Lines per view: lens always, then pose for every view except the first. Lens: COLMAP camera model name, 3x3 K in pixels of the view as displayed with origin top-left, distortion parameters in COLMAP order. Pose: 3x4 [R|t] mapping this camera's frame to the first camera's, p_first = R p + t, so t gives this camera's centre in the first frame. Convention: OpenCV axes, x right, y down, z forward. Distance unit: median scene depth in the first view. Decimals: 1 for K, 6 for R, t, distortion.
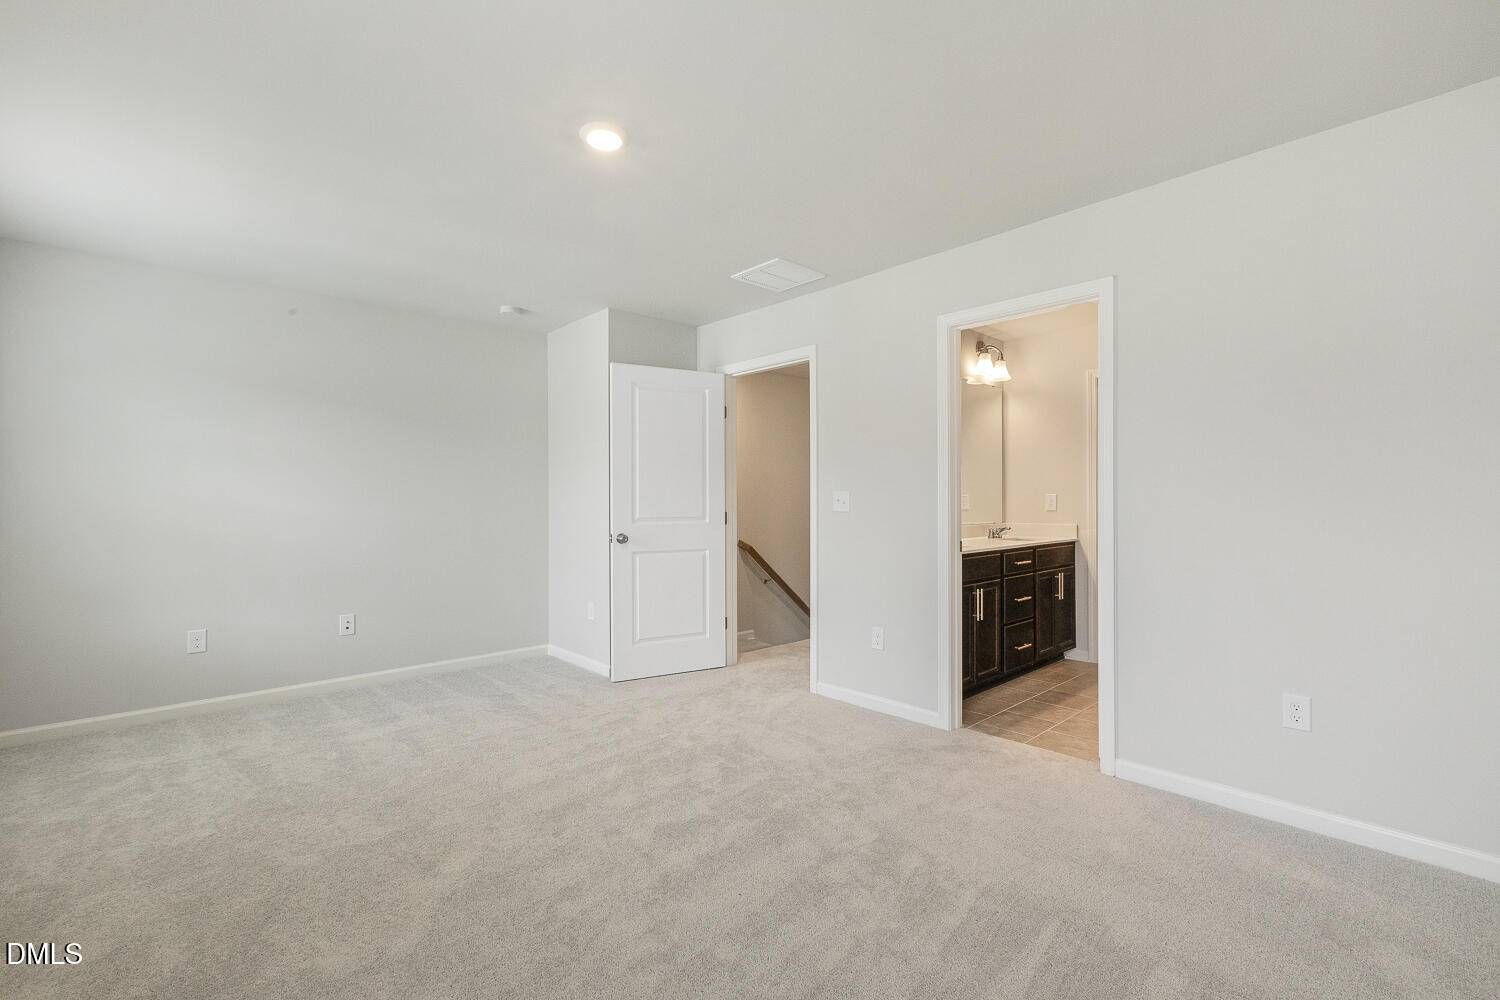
lens RADIAL K [[669.3, 0, 750.0], [0, 669.3, 500.0], [0, 0, 1]] dist [-0.000396, 0.000089]
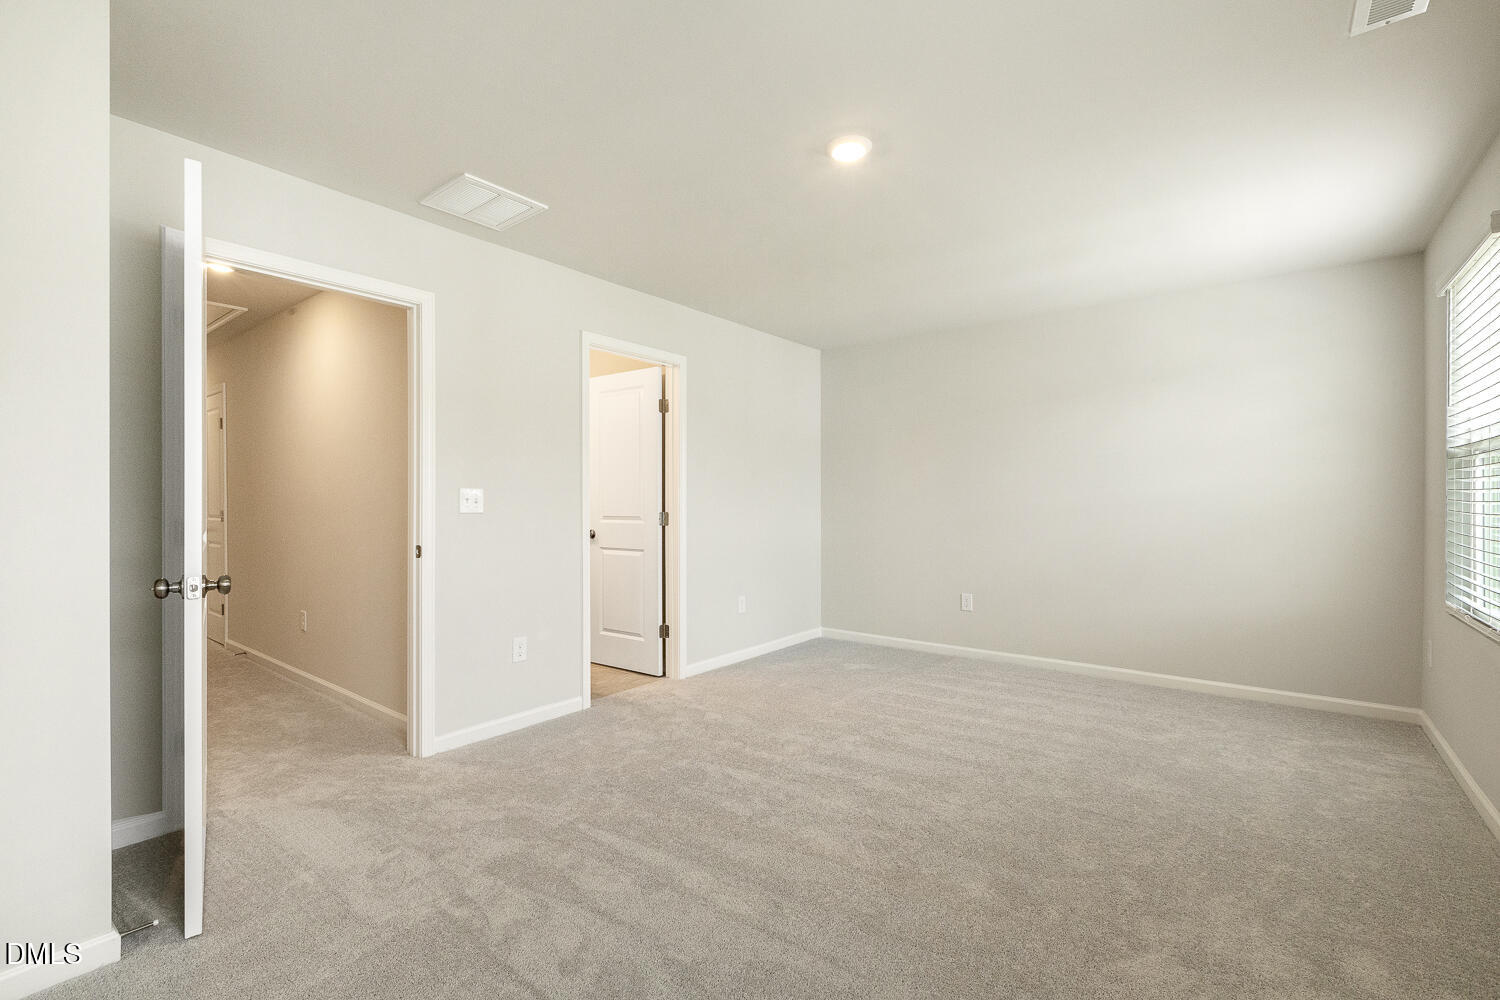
lens RADIAL K [[669.3, 0, 750.0], [0, 669.3, 500.0], [0, 0, 1]] dist [-0.000396, 0.000089]
pose [[-0.162678, 0.008544, 0.986642, -1.129773], [0.003858, 0.999960, -0.008023, 0.014793], [-0.986672, 0.002501, -0.162704, 1.233069]]
